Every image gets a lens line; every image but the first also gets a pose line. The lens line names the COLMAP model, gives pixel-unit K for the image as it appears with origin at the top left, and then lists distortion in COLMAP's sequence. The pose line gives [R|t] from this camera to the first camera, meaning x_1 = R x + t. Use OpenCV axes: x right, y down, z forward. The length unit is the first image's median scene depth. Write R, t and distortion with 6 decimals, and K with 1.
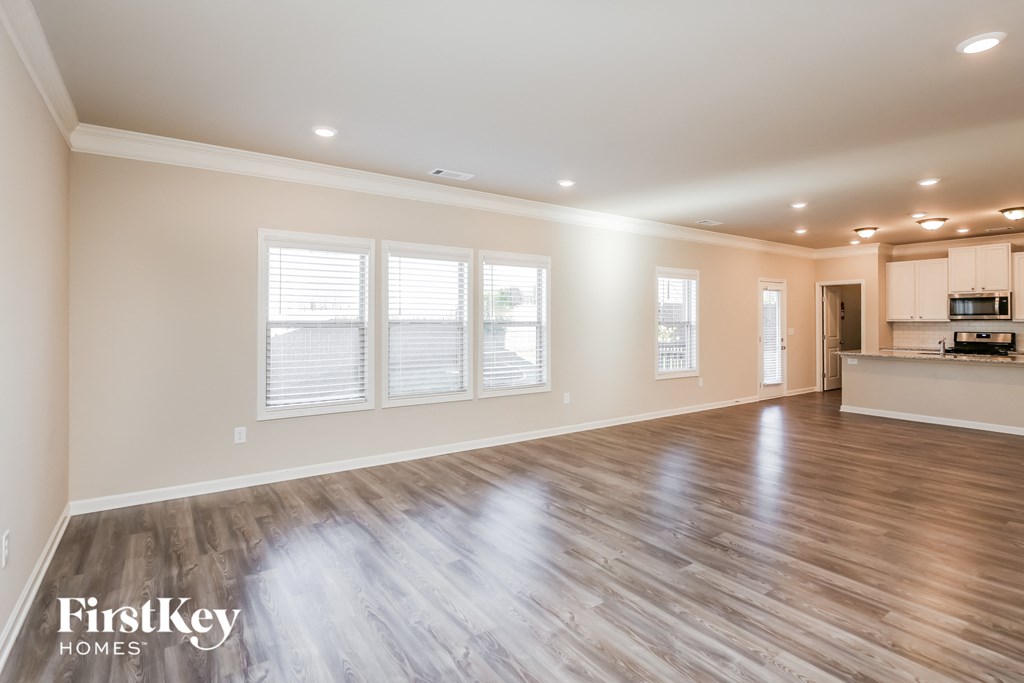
lens RADIAL K [[503.4, 0, 515.3], [0, 503.4, 322.2], [0, 0, 1]] dist [0.001306, 0.000013]
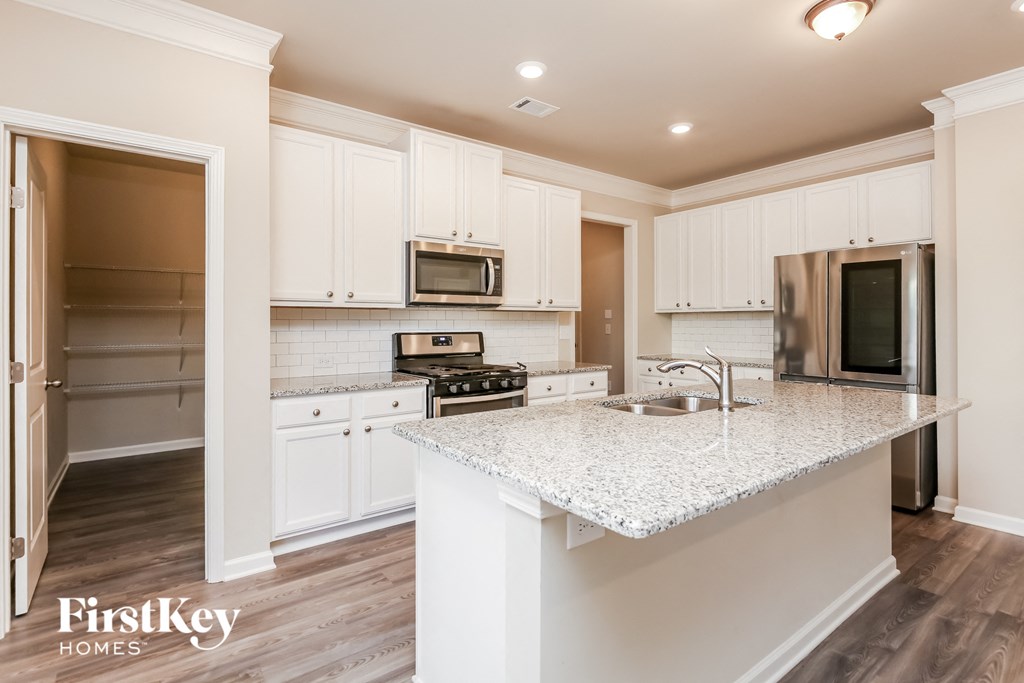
lens RADIAL K [[475.8, 0, 513.2], [0, 475.8, 321.4], [0, 0, 1]] dist [-0.031661, -0.000275]
pose [[-0.016347, -0.002904, 0.999862, 0.966929], [0.003627, 0.999989, 0.002963, 0.017142], [-0.999860, 0.003675, -0.016336, 1.866234]]
